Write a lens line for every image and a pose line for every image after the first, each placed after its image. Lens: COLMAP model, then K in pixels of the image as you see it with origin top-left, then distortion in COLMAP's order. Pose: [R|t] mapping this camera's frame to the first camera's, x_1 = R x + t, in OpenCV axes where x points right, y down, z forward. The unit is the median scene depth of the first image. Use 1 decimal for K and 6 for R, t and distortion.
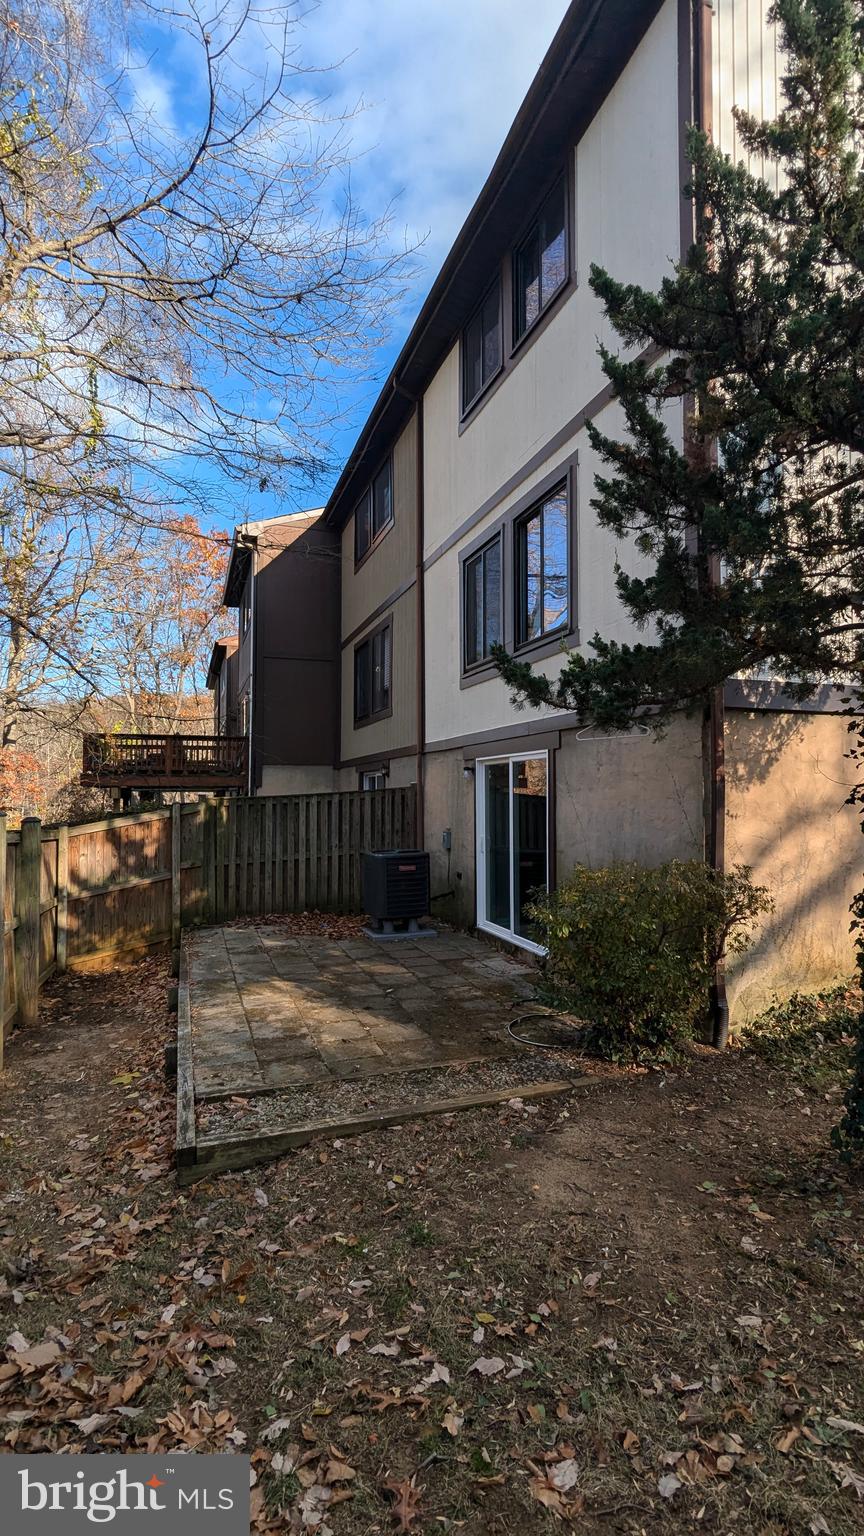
lens RADIAL K [[721.6, 0, 431.8], [0, 721.6, 769.9], [0, 0, 1]] dist [-0.009873, -0.001392]
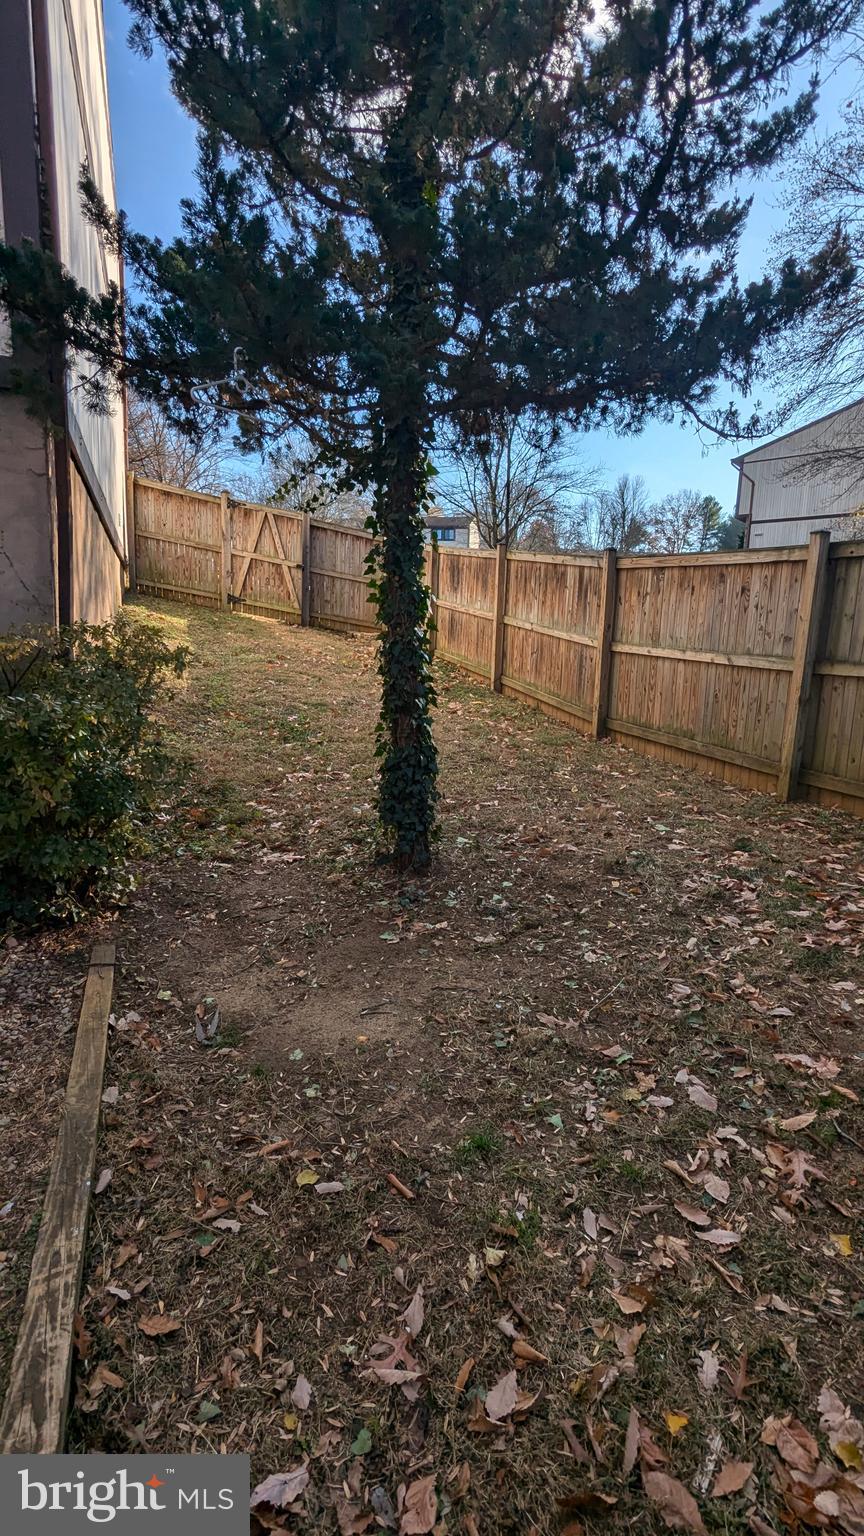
lens RADIAL K [[721.6, 0, 430.6], [0, 721.6, 768.7], [0, 0, 1]] dist [-0.009873, -0.001392]
pose [[-0.024819, -0.169671, 0.985188, -0.521903], [-0.065900, 0.983626, 0.167742, 0.176956], [-0.997518, -0.060761, -0.035594, 0.948731]]
